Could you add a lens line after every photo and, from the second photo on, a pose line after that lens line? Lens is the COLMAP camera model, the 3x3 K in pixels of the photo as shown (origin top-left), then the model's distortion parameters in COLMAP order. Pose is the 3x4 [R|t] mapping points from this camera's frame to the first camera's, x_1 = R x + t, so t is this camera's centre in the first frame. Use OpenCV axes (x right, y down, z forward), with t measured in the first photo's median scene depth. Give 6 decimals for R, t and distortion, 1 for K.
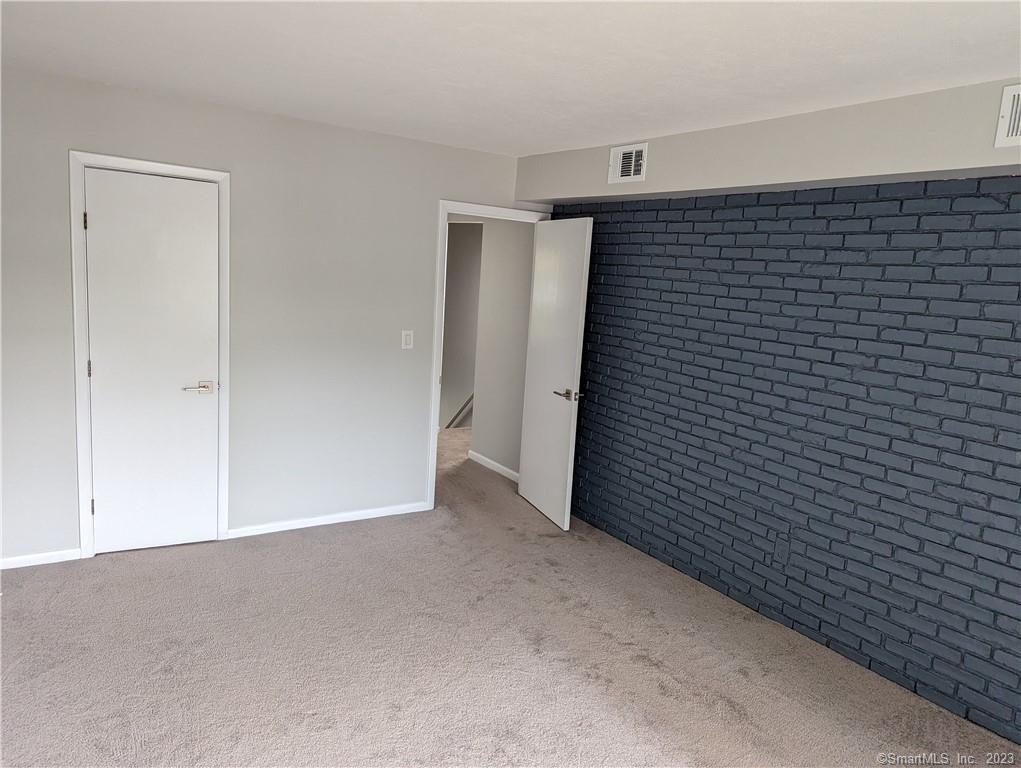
lens RADIAL K [[716.6, 0, 516.0], [0, 716.6, 385.1], [0, 0, 1]] dist [0.047686, -0.037340]
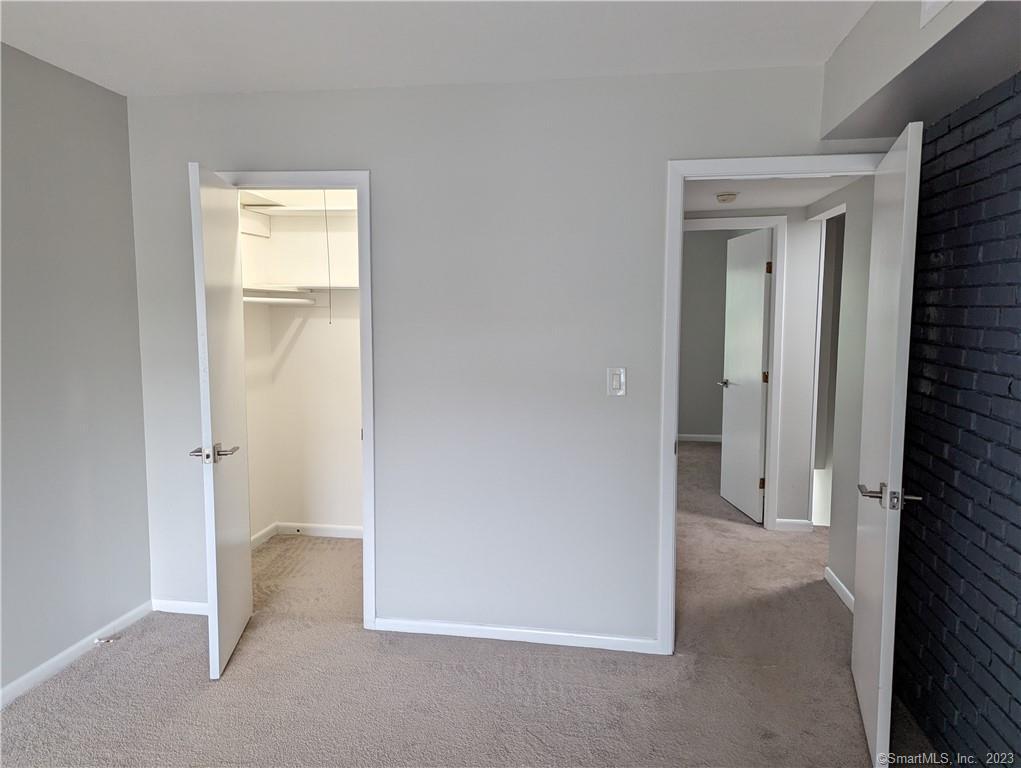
lens RADIAL K [[716.6, 0, 490.6], [0, 716.6, 382.9], [0, 0, 1]] dist [0.047686, -0.037340]
pose [[0.733214, 0.004530, -0.679983, 0.207713], [-0.067345, 0.995545, -0.065985, -0.011086], [0.676655, 0.094175, 0.730253, 0.441669]]
